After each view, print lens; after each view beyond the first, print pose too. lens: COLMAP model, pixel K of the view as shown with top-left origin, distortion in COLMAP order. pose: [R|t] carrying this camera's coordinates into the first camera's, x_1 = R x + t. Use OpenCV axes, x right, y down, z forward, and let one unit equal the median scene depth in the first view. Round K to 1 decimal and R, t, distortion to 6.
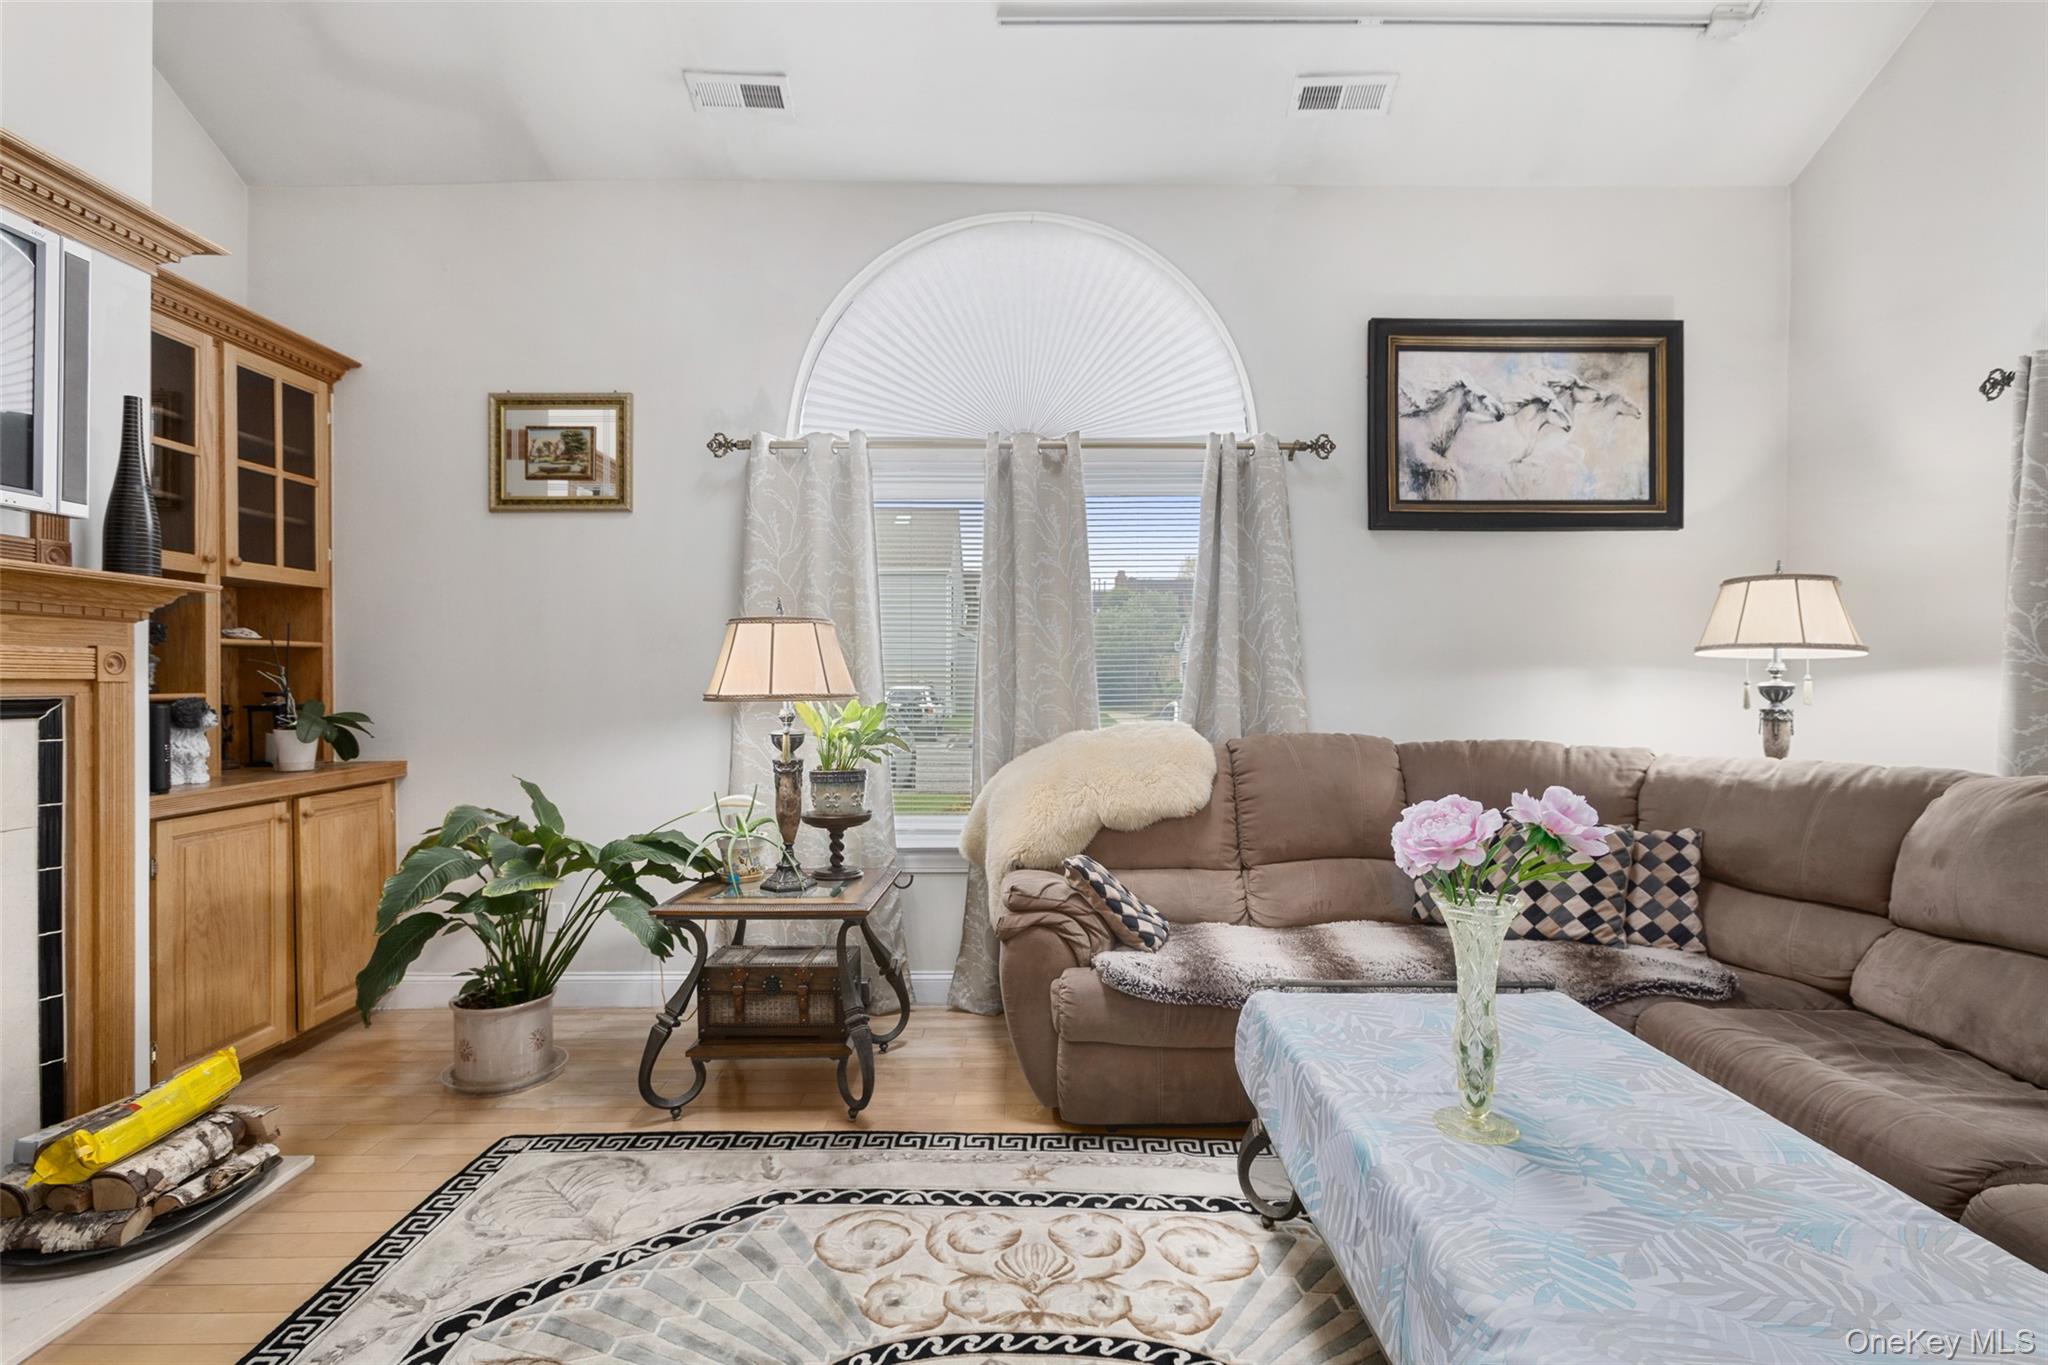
lens RADIAL K [[956.8, 0, 1035.6], [0, 956.8, 686.6], [0, 0, 1]] dist [-0.019387, 0.004399]
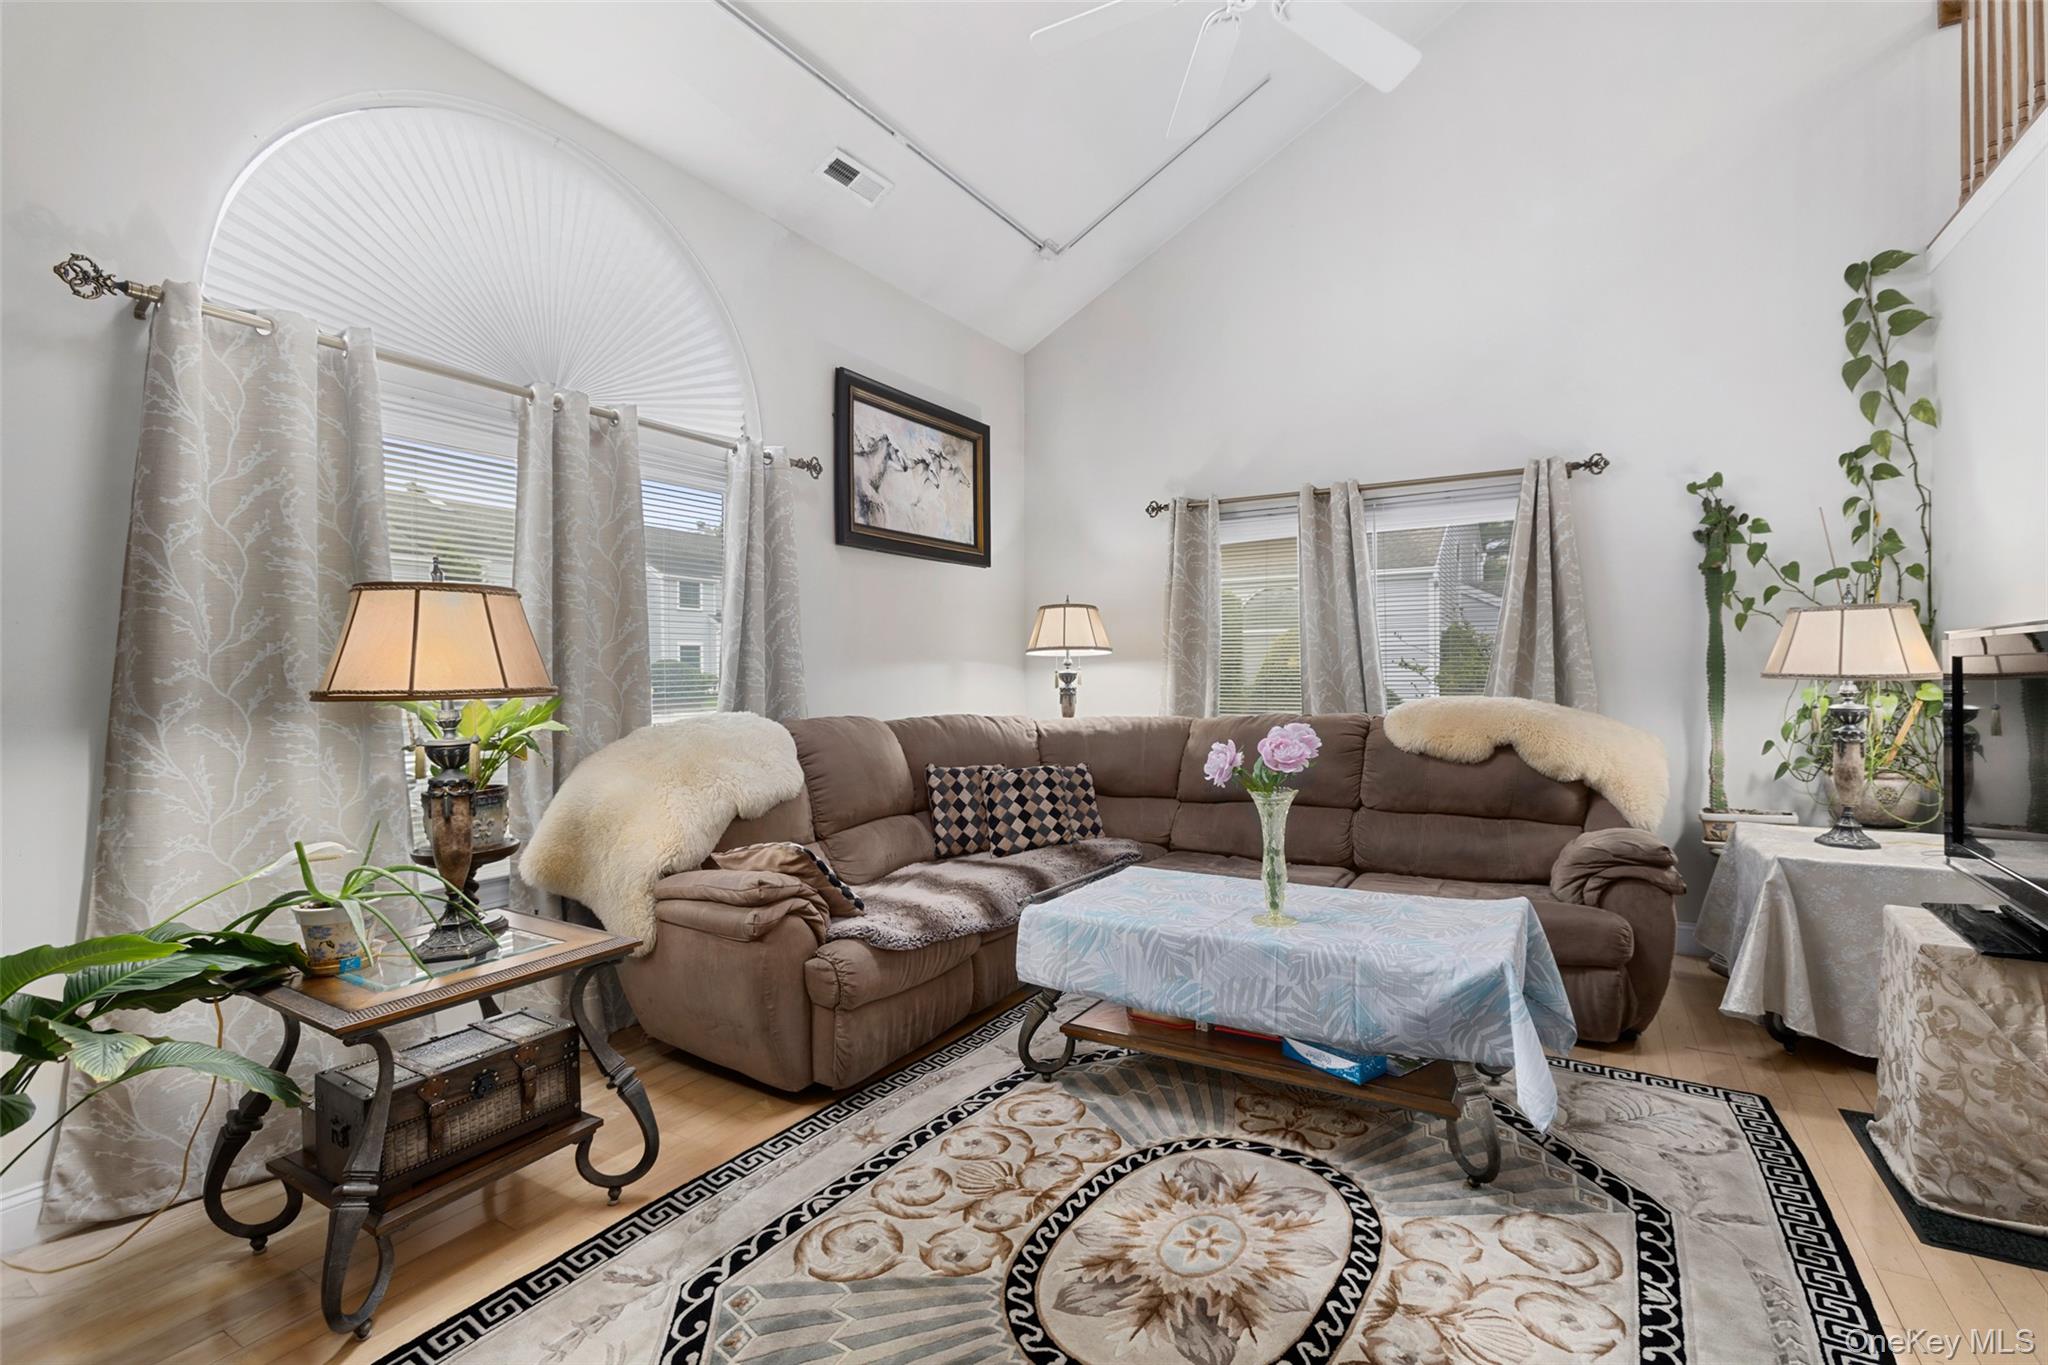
lens RADIAL K [[922.5, 0, 1027.0], [0, 922.5, 673.9], [0, 0, 1]] dist [-0.017336, 0.007397]
pose [[0.526025, -0.005088, 0.850454, -0.620674], [0.014122, 0.999896, -0.002752, 0.003898], [-0.850352, 0.013458, 0.526043, 0.249960]]
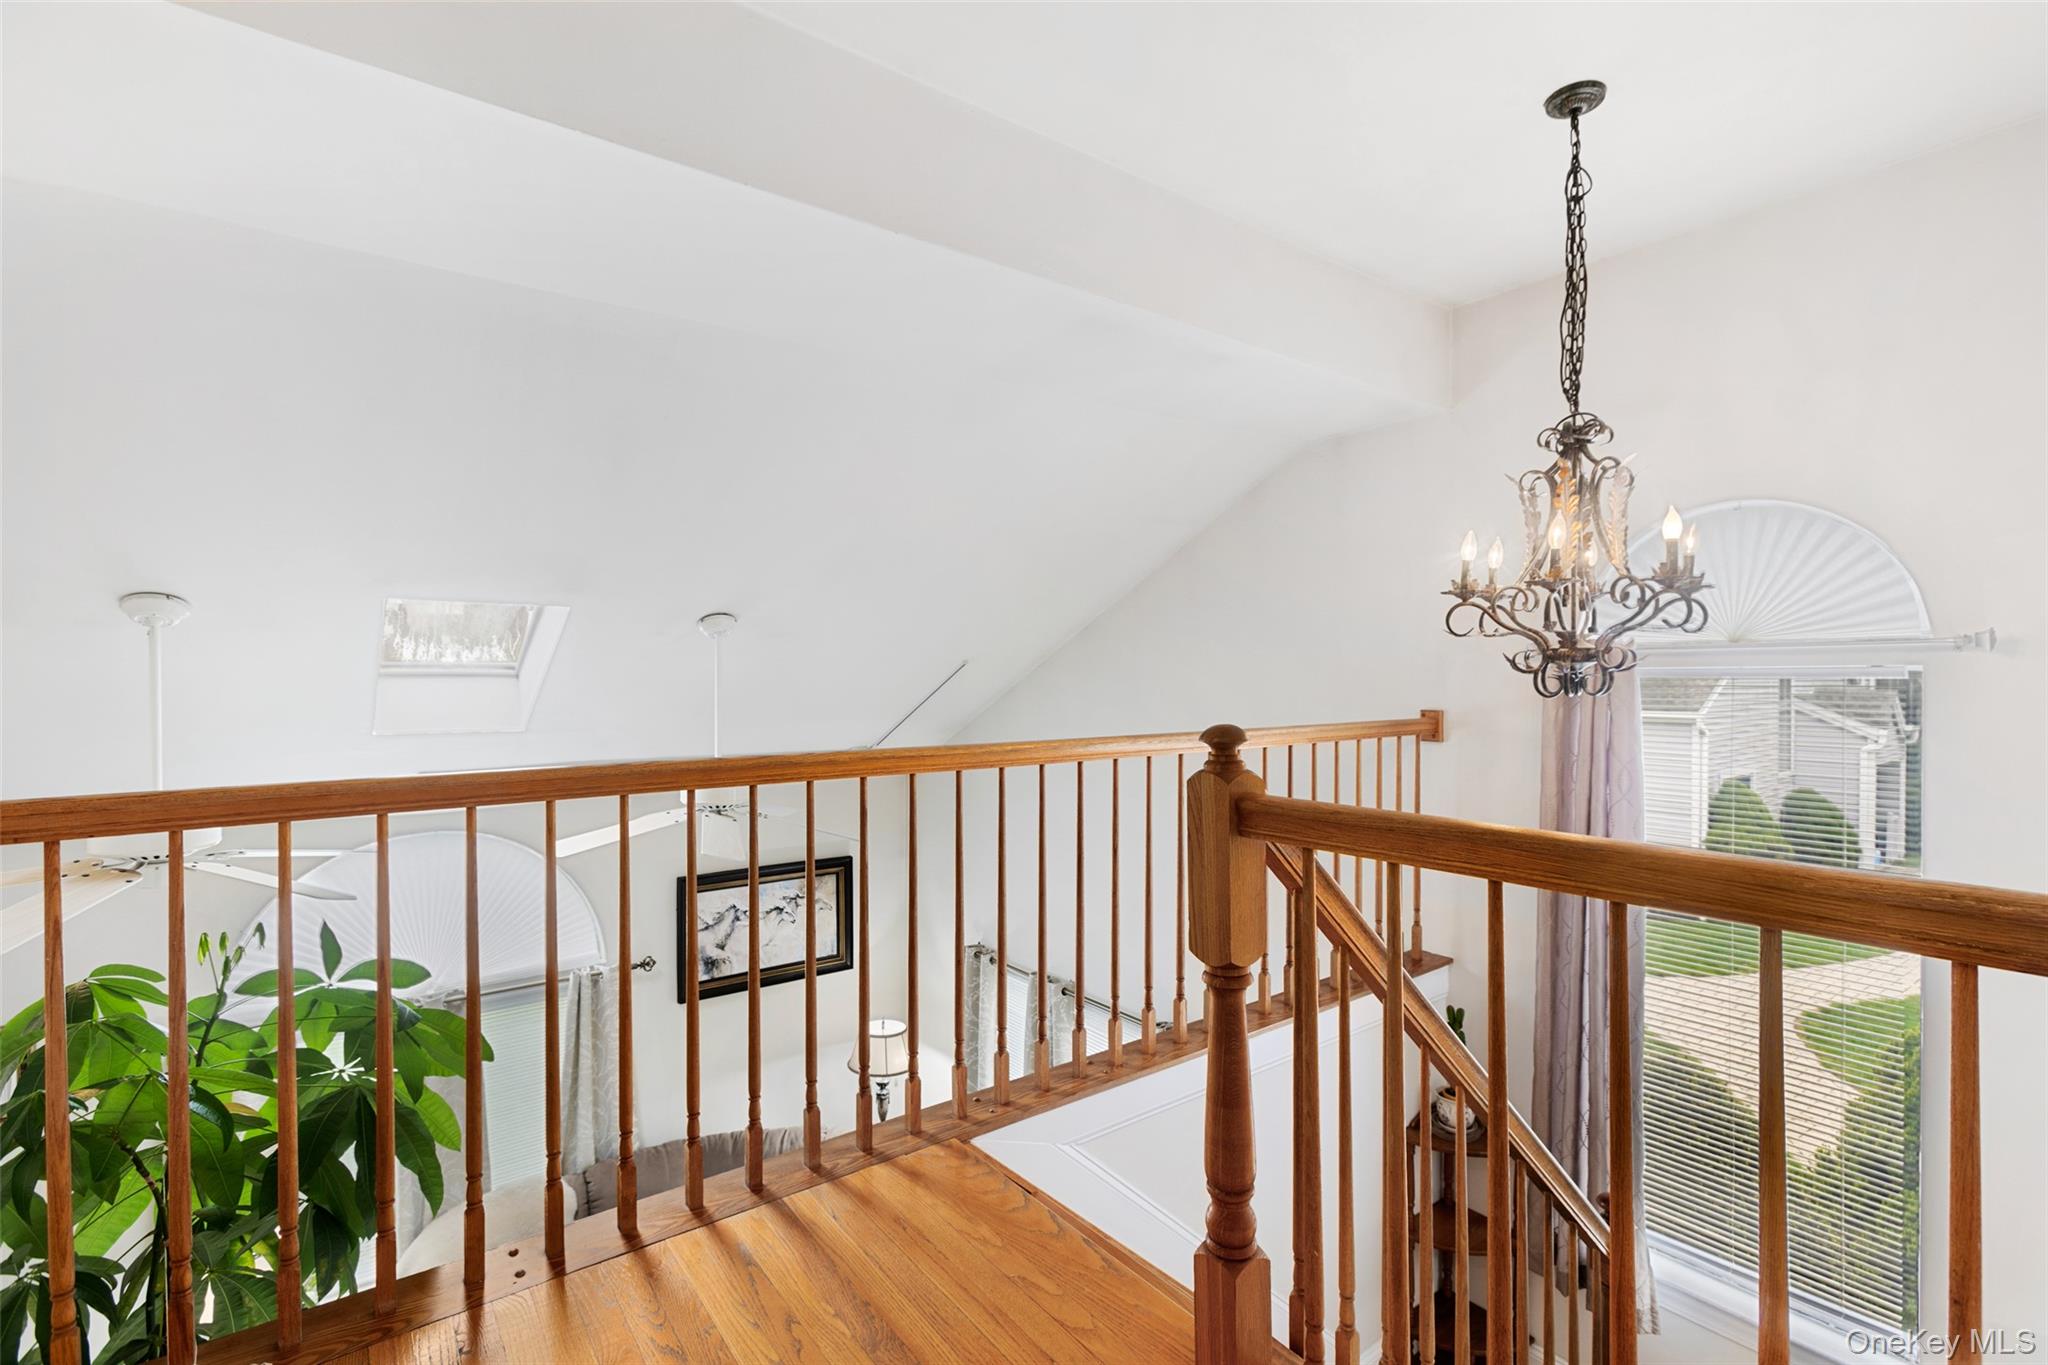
lens RADIAL K [[922.5, 0, 1031.7], [0, 922.5, 674.4], [0, 0, 1]] dist [-0.017336, 0.007397]
pose [[0.817897, -0.004493, 0.575347, -0.079623], [0.015040, 0.999795, -0.013574, -0.877045], [-0.575168, 0.019755, 0.817797, -0.835125]]
